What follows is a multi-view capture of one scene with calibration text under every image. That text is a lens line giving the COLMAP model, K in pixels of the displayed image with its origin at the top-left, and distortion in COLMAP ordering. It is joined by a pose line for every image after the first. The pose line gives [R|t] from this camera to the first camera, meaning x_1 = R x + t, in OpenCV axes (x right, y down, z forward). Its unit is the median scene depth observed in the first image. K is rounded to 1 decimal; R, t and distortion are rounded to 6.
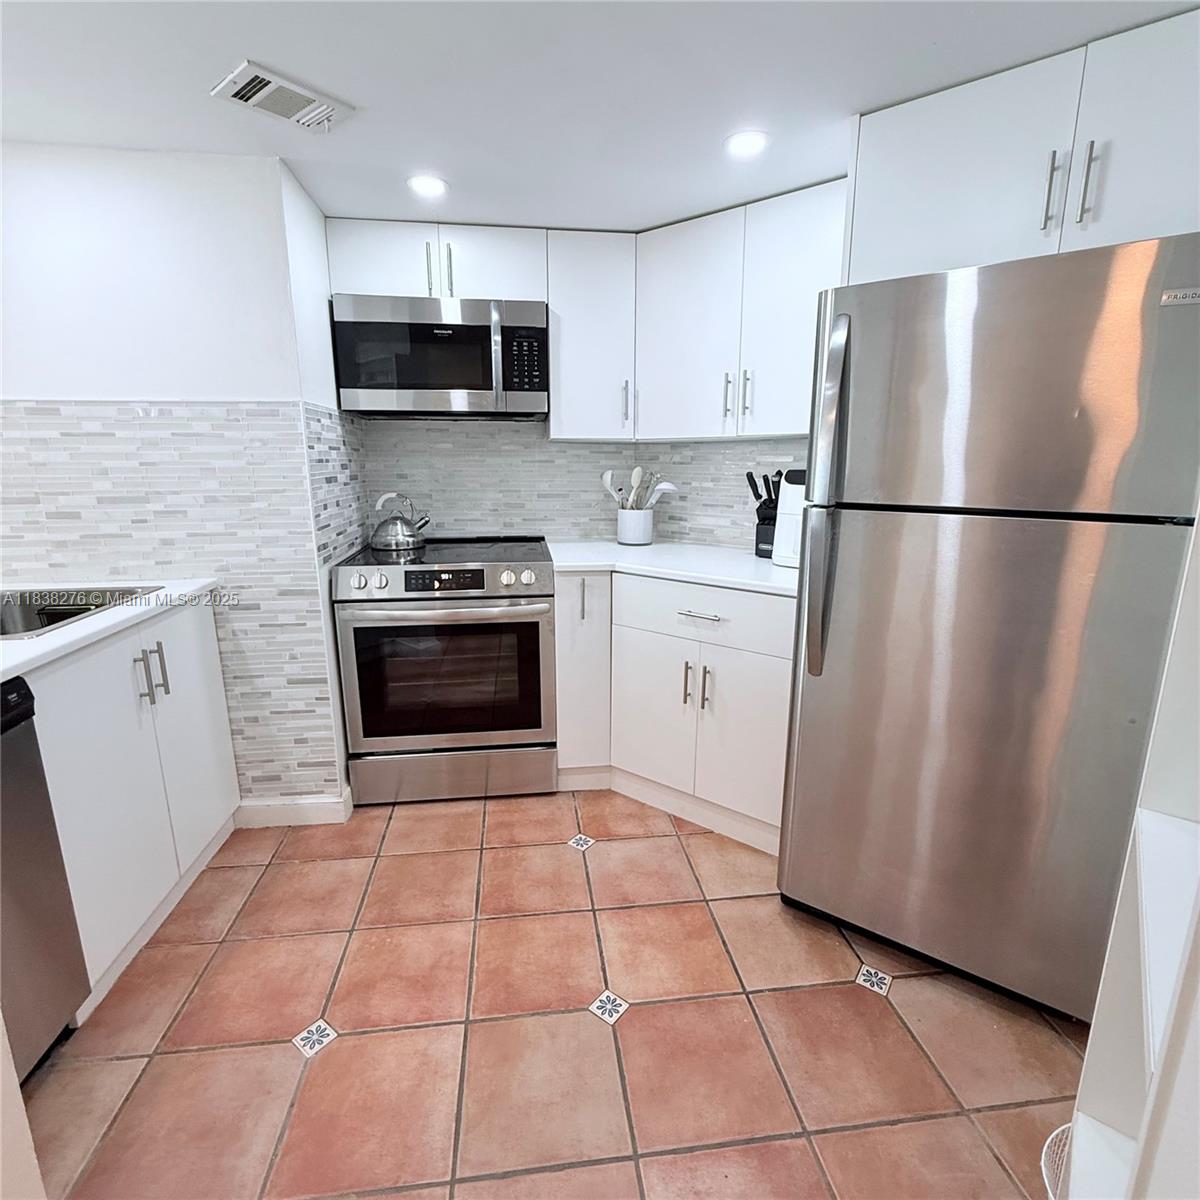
lens RADIAL K [[635.1, 0, 598.7], [0, 635.1, 597.6], [0, 0, 1]] dist [0.000255, -0.000859]
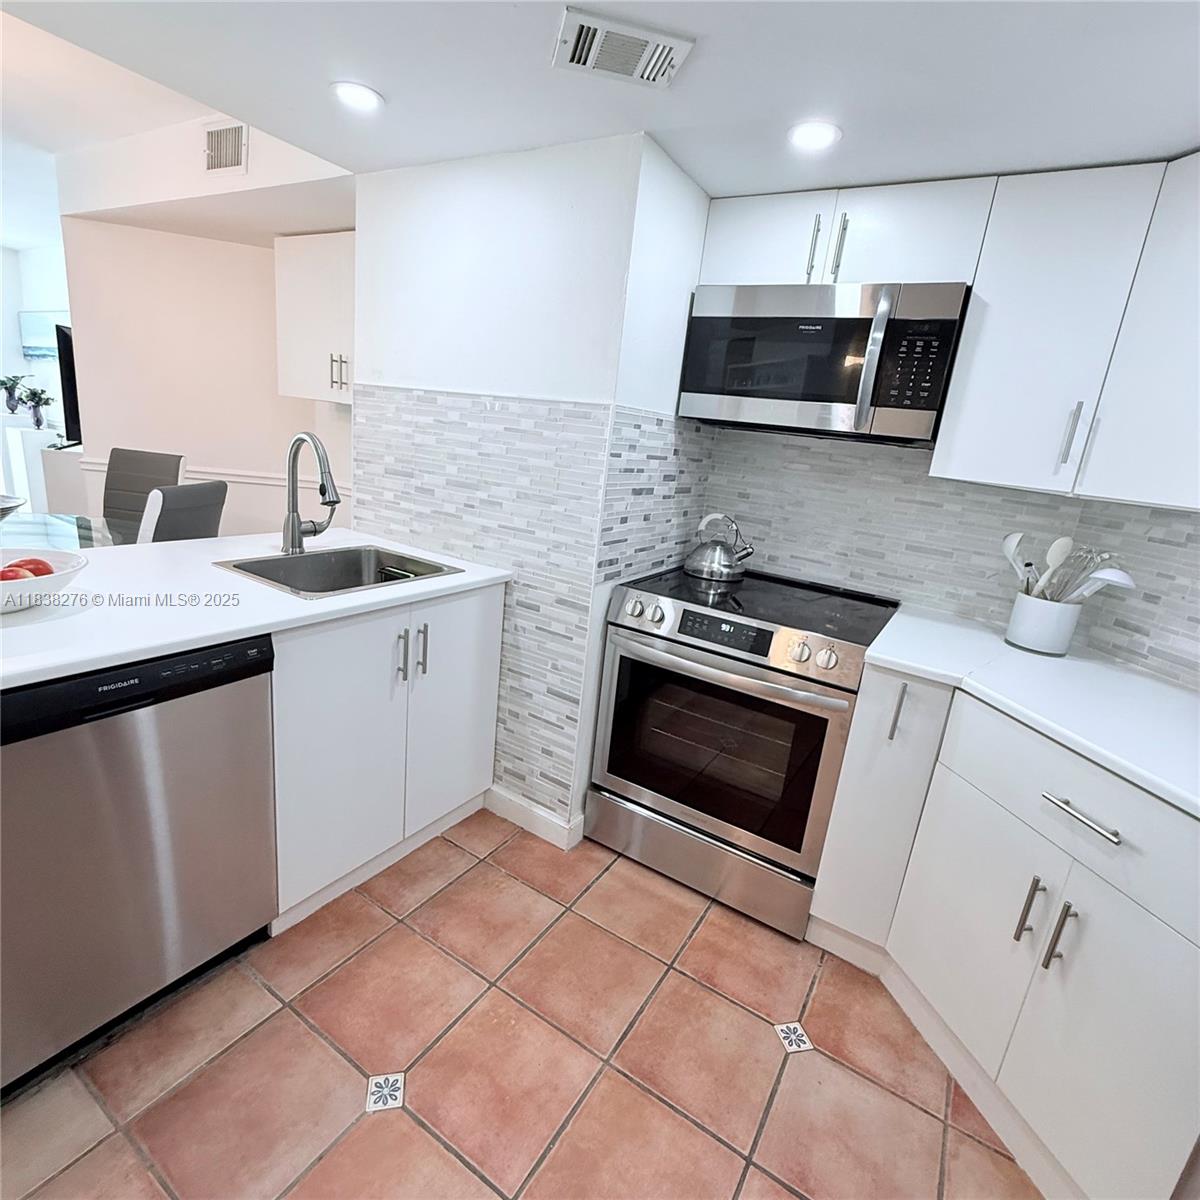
lens RADIAL K [[635.1, 0, 598.7], [0, 635.1, 597.6], [0, 0, 1]] dist [0.000255, -0.000859]
pose [[0.769868, 0.240646, -0.591095, 0.105151], [-0.242299, 0.967051, 0.078125, -0.094912], [0.590419, 0.083076, 0.802810, 0.246711]]
